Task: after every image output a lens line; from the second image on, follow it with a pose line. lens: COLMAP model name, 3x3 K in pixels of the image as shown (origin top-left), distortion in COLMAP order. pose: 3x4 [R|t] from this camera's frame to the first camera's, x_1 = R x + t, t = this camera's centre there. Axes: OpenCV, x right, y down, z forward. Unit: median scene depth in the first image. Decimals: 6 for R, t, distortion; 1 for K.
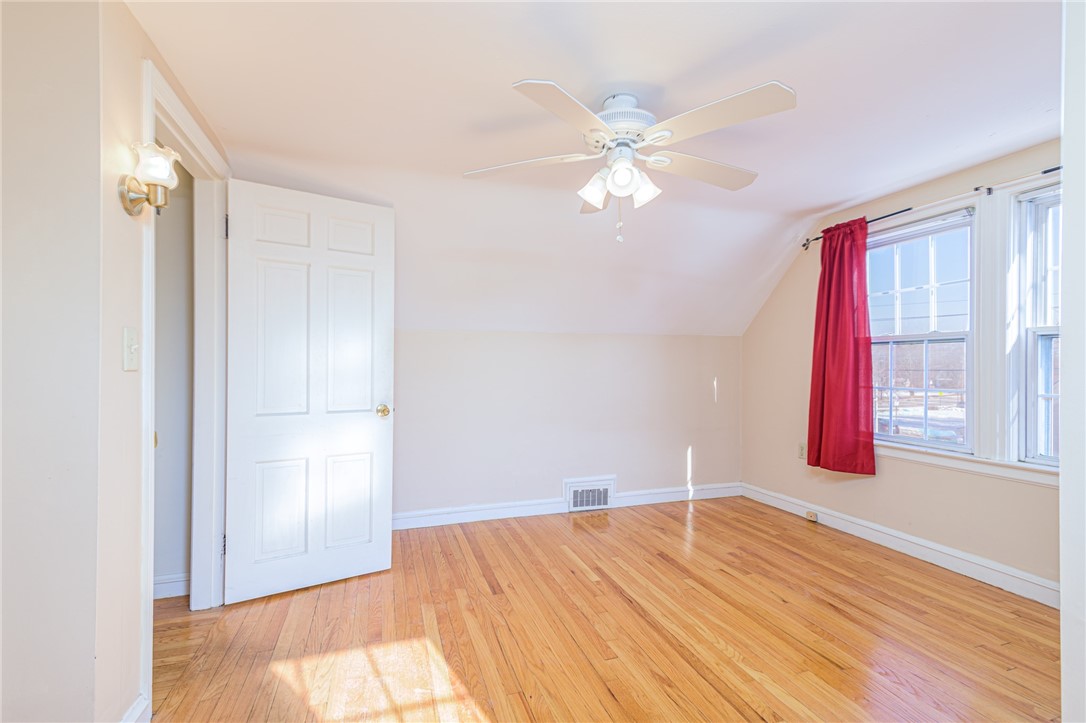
lens RADIAL K [[494.4, 0, 544.1], [0, 494.4, 364.6], [0, 0, 1]] dist [0.017882, -0.001124]
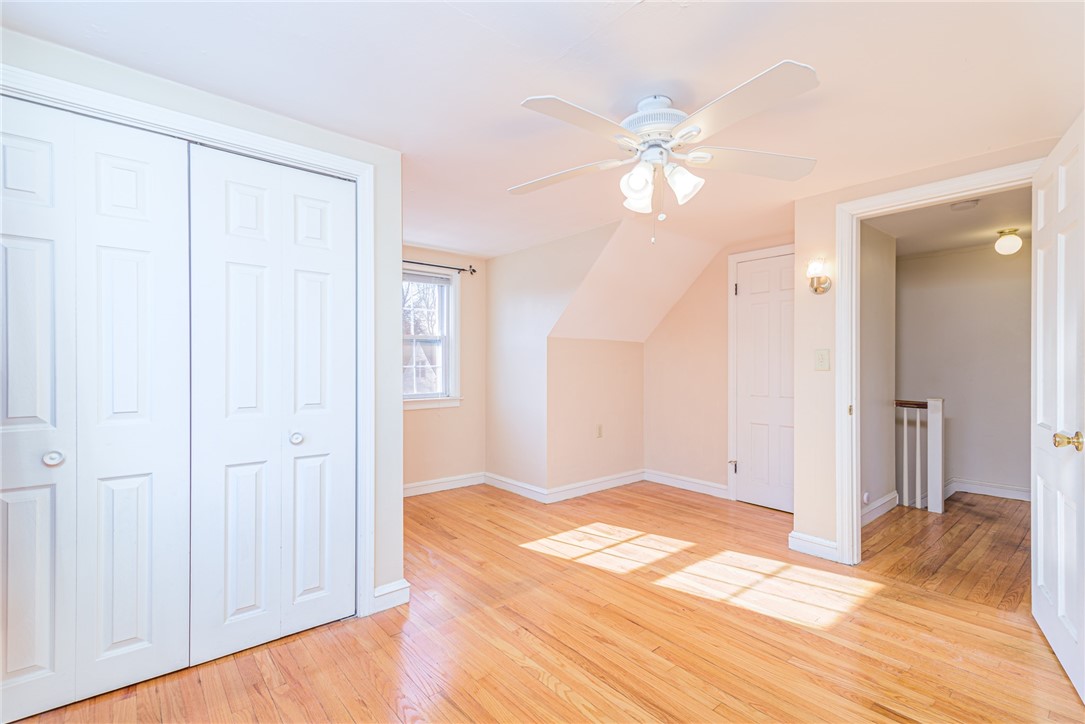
lens RADIAL K [[494.0, 0, 541.1], [0, 494.0, 363.4], [0, 0, 1]] dist [0.017882, -0.001124]
pose [[-0.929239, -0.003960, -0.369459, 0.721604], [-0.002579, 0.999988, -0.004231, -0.000611], [0.369471, -0.002979, -0.929238, 1.818078]]
